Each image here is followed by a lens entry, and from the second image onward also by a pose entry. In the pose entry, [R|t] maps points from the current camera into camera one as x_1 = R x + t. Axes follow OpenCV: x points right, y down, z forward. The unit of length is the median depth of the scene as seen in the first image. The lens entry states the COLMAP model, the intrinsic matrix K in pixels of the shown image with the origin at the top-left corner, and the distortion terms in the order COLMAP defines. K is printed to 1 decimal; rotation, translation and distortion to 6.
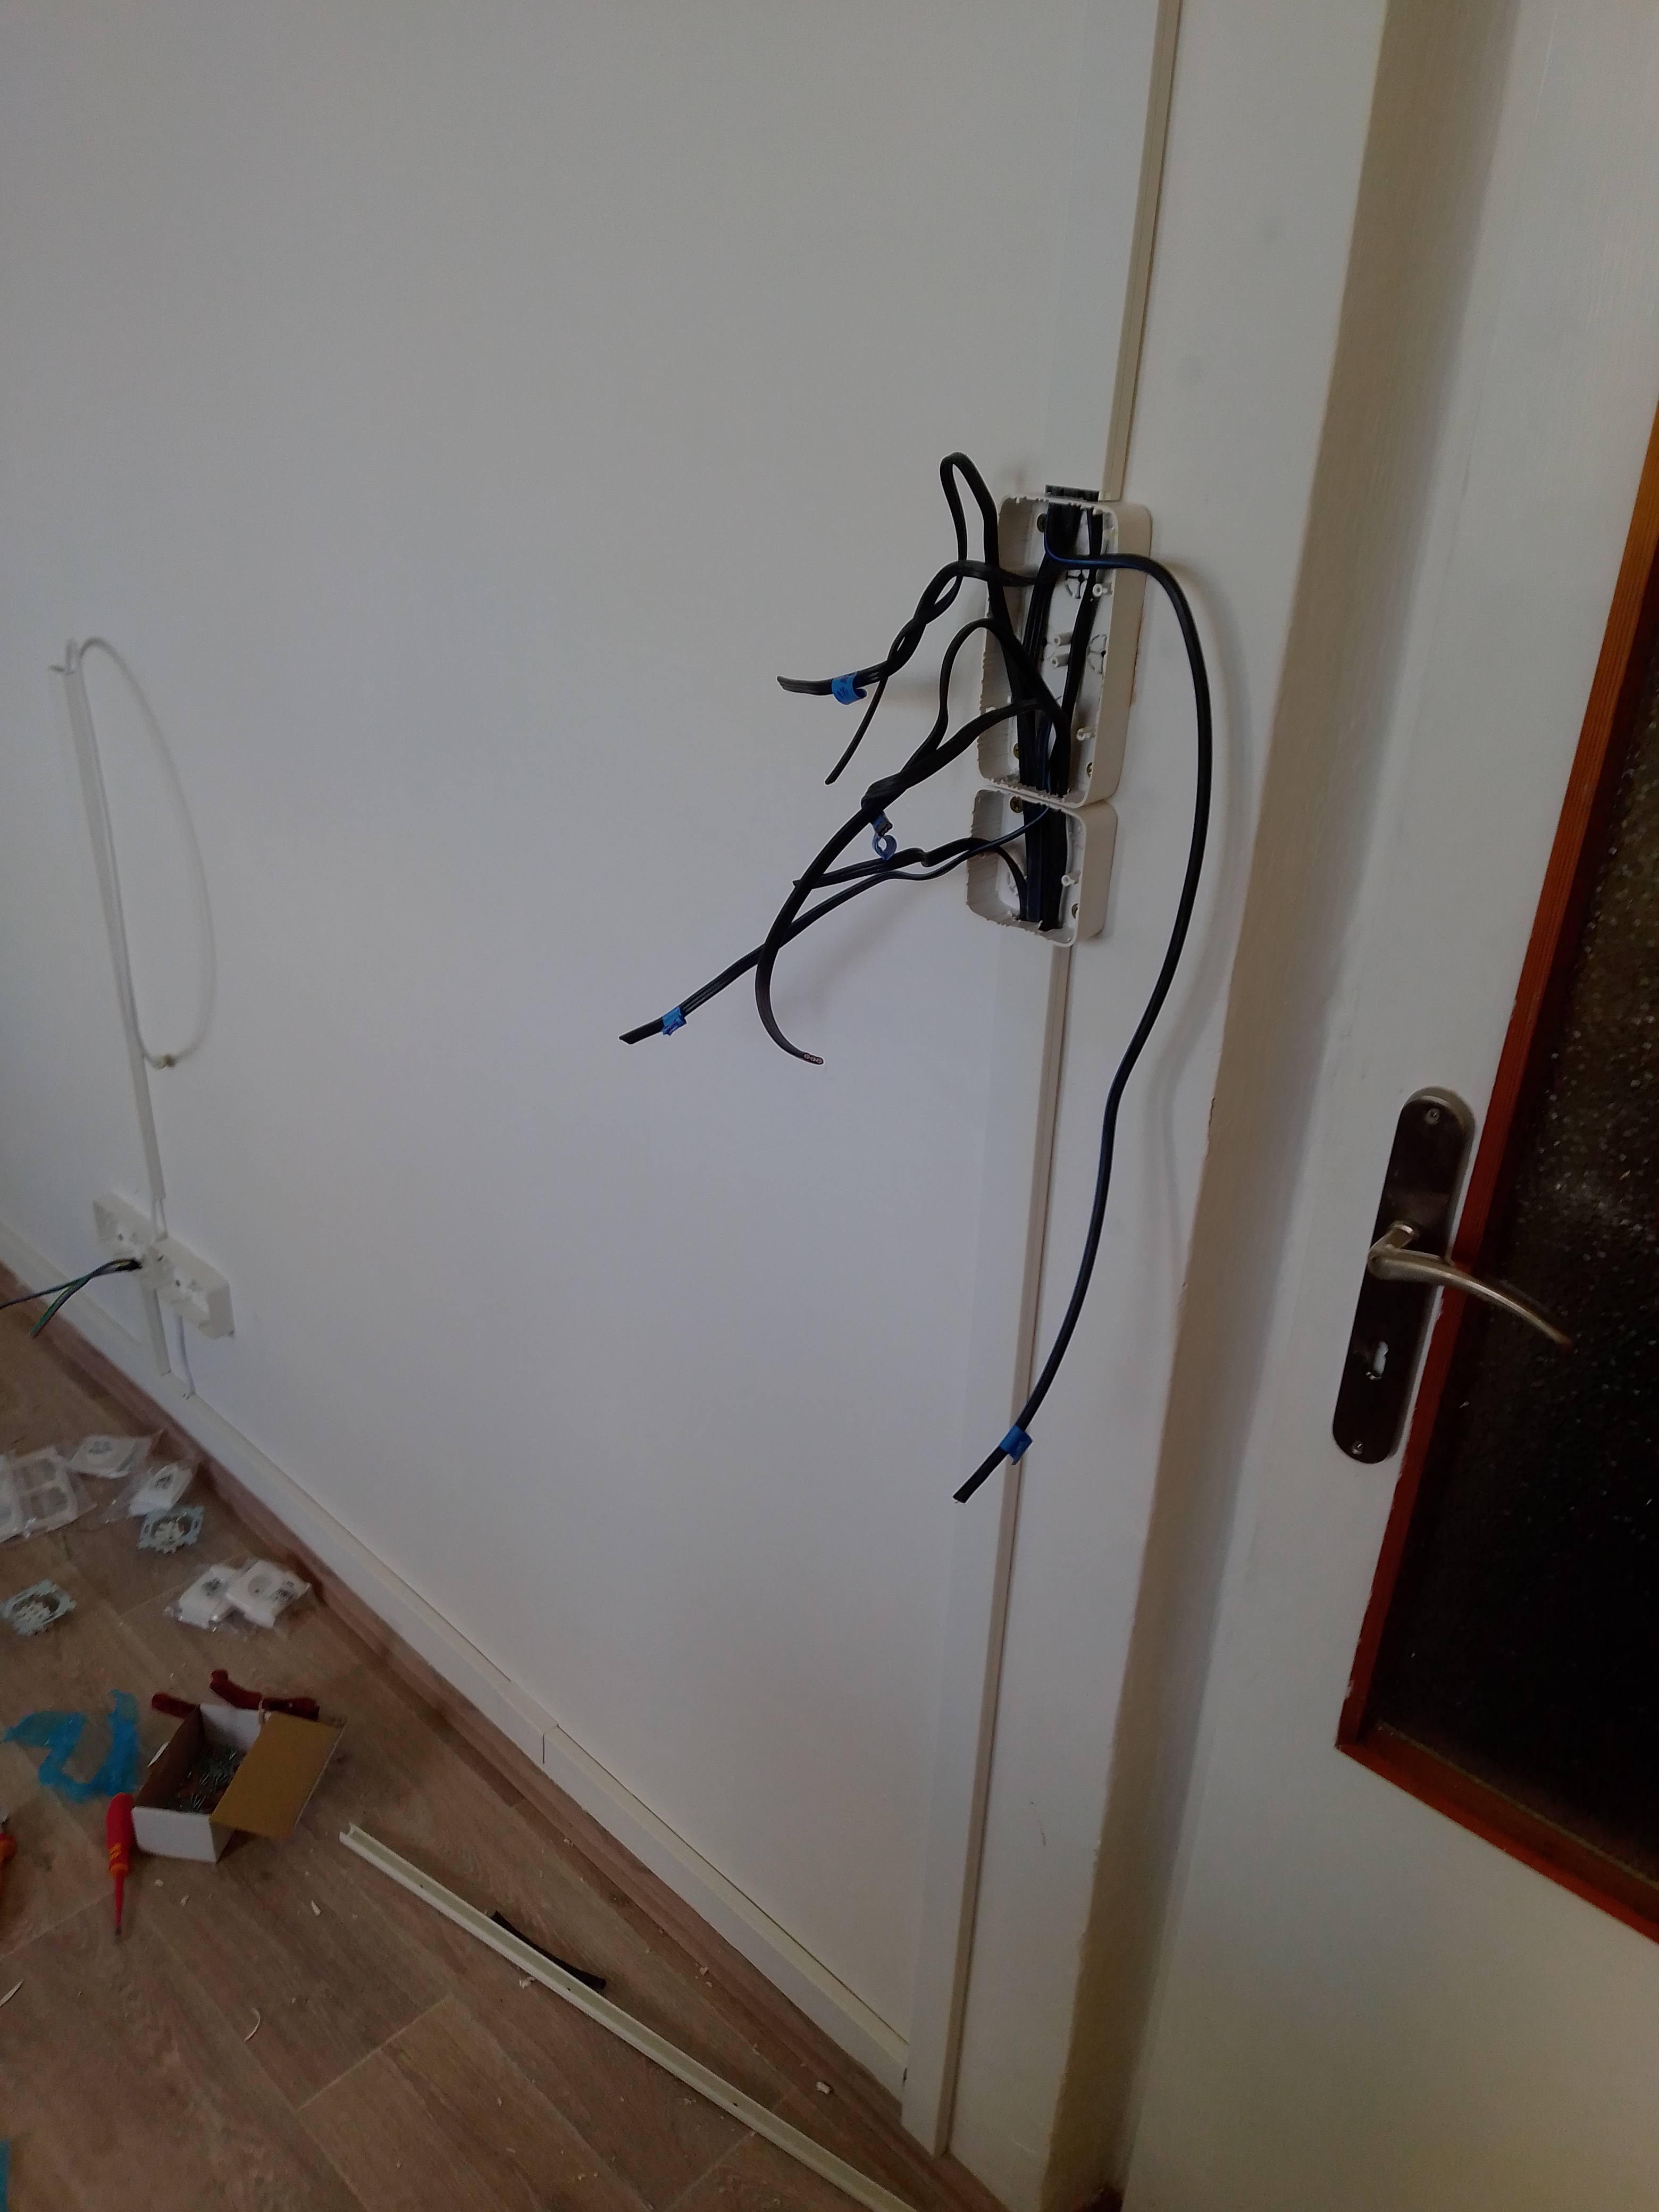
lens RADIAL K [[1568.7, 0, 829.5], [0, 1568.7, 1106.0], [0, 0, 1]] dist [0.078674, -0.155823]
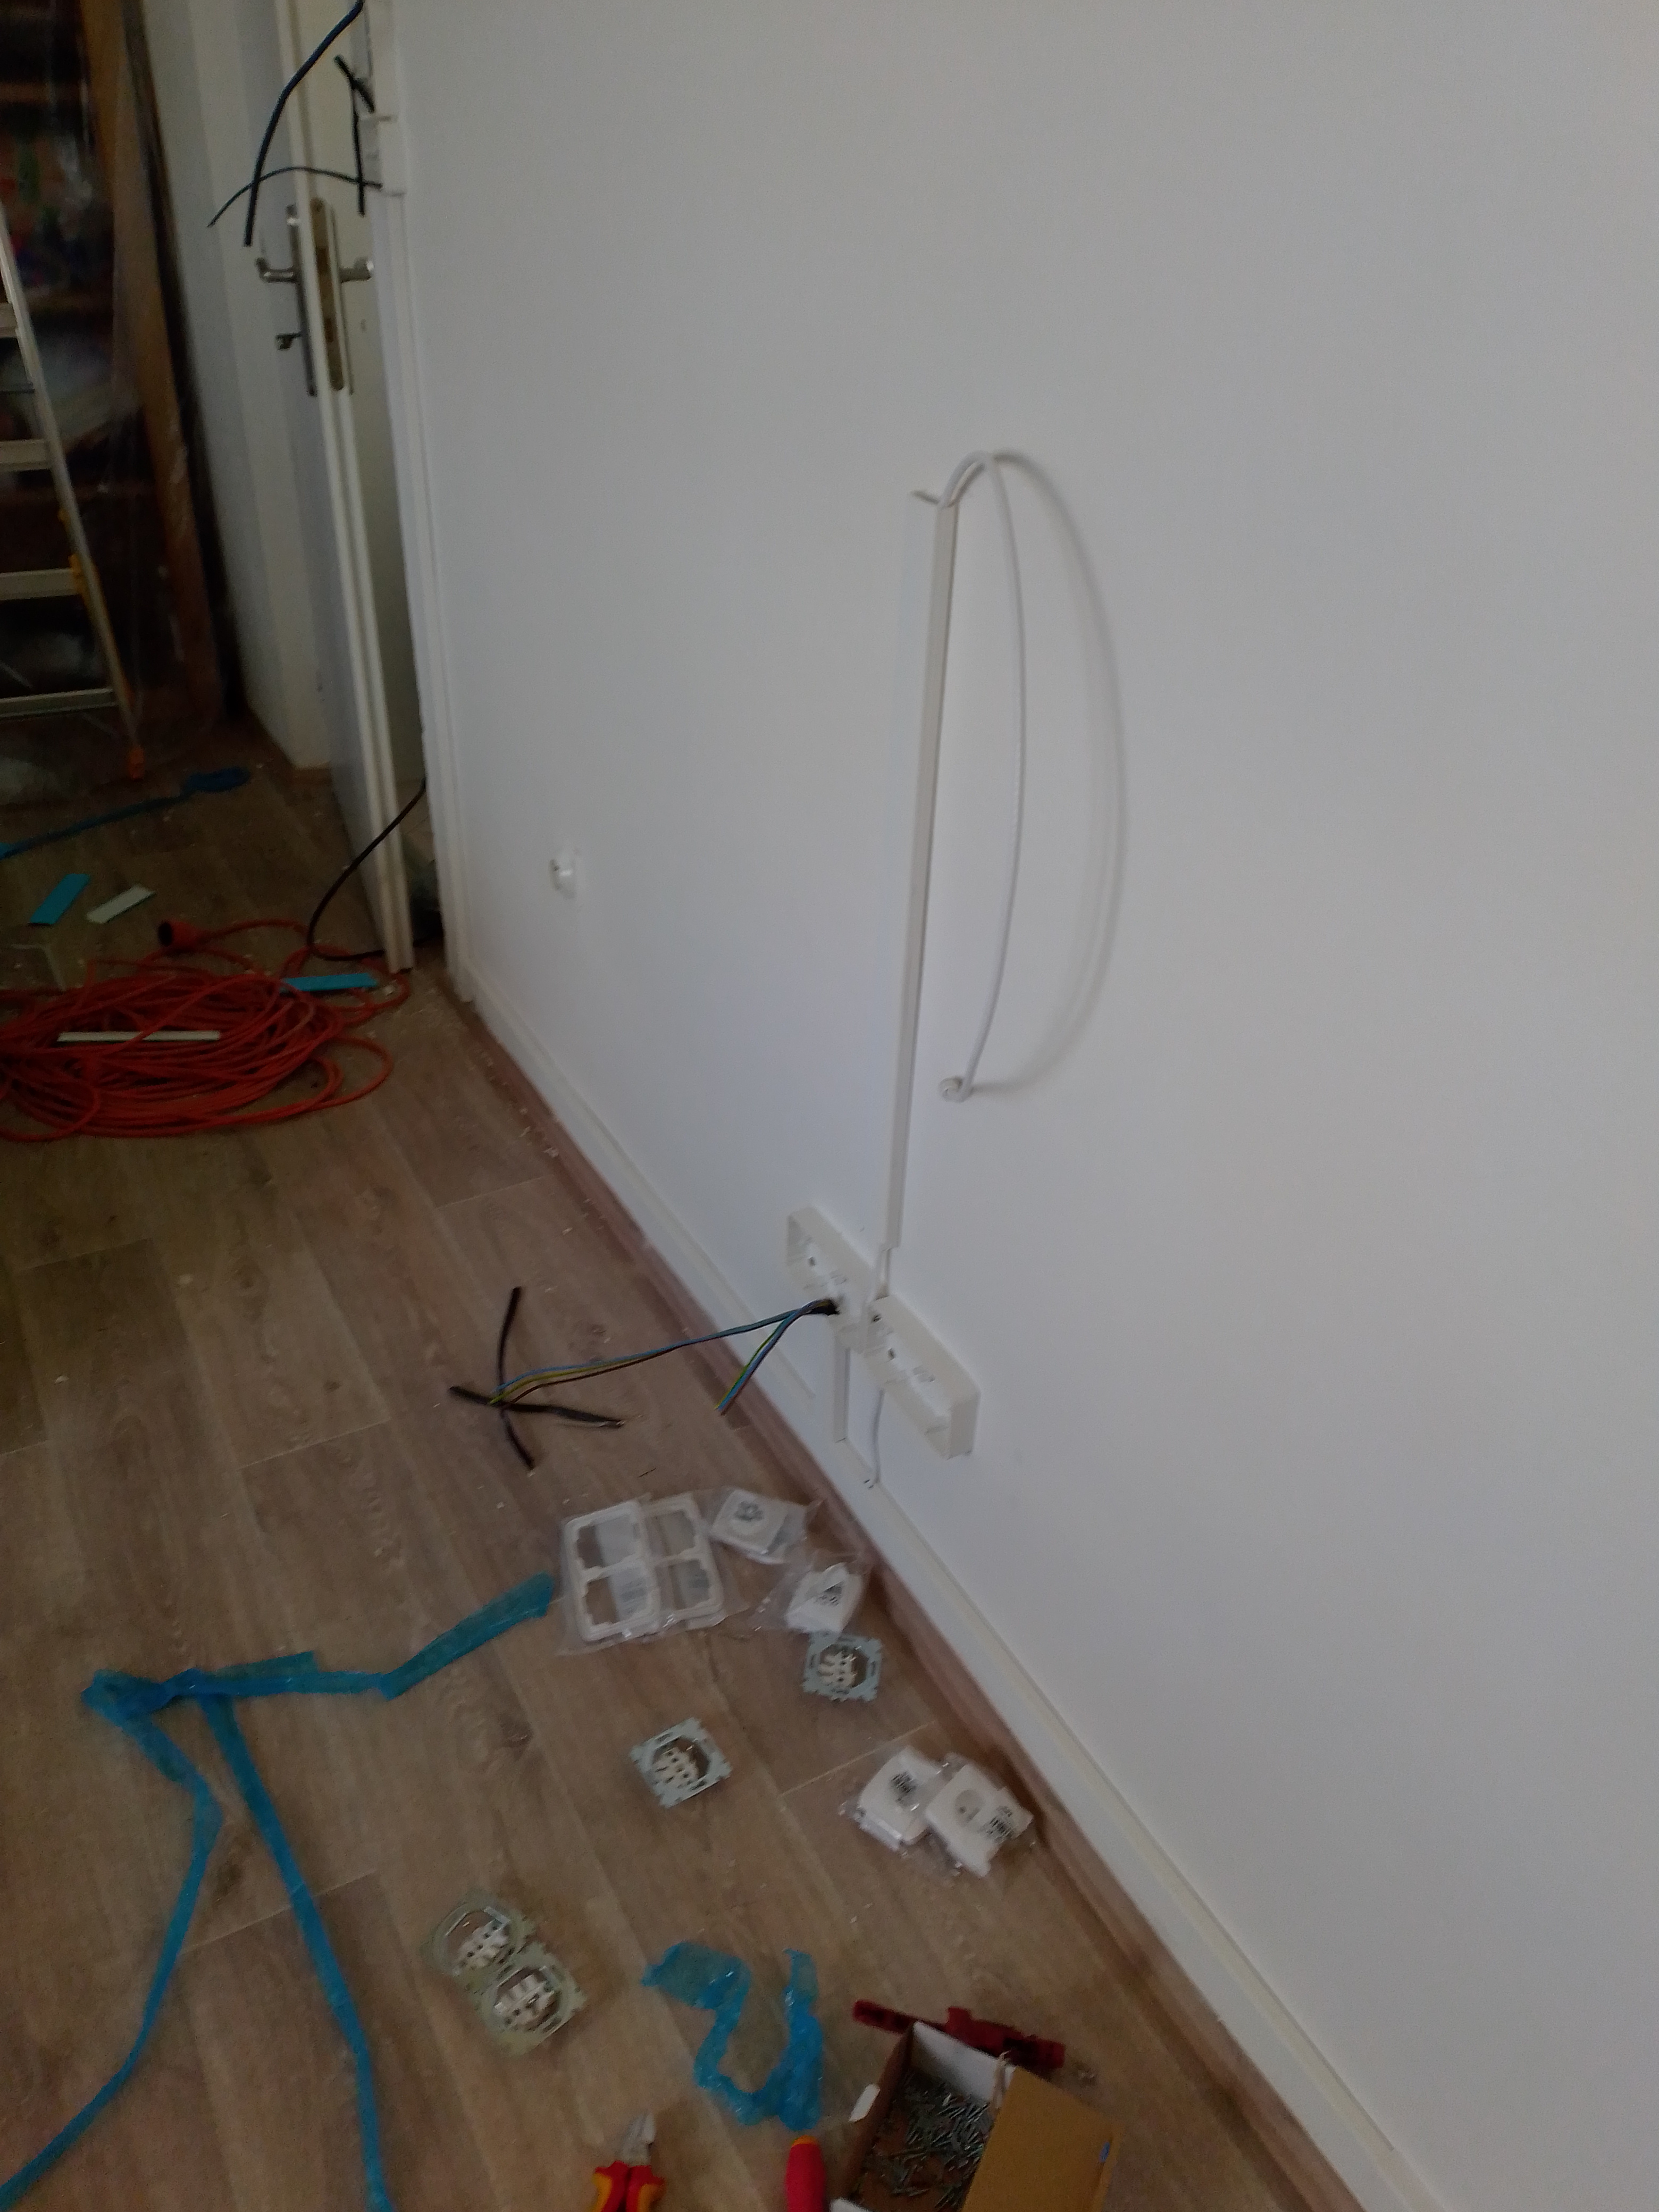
lens RADIAL K [[1568.7, 0, 829.5], [0, 1568.7, 1106.0], [0, 0, 1]] dist [0.078674, -0.155823]
pose [[0.952842, 0.156715, -0.259871, -0.276132], [-0.130729, 0.984779, 0.114540, -0.086412], [0.273866, -0.075166, 0.958826, 0.304010]]
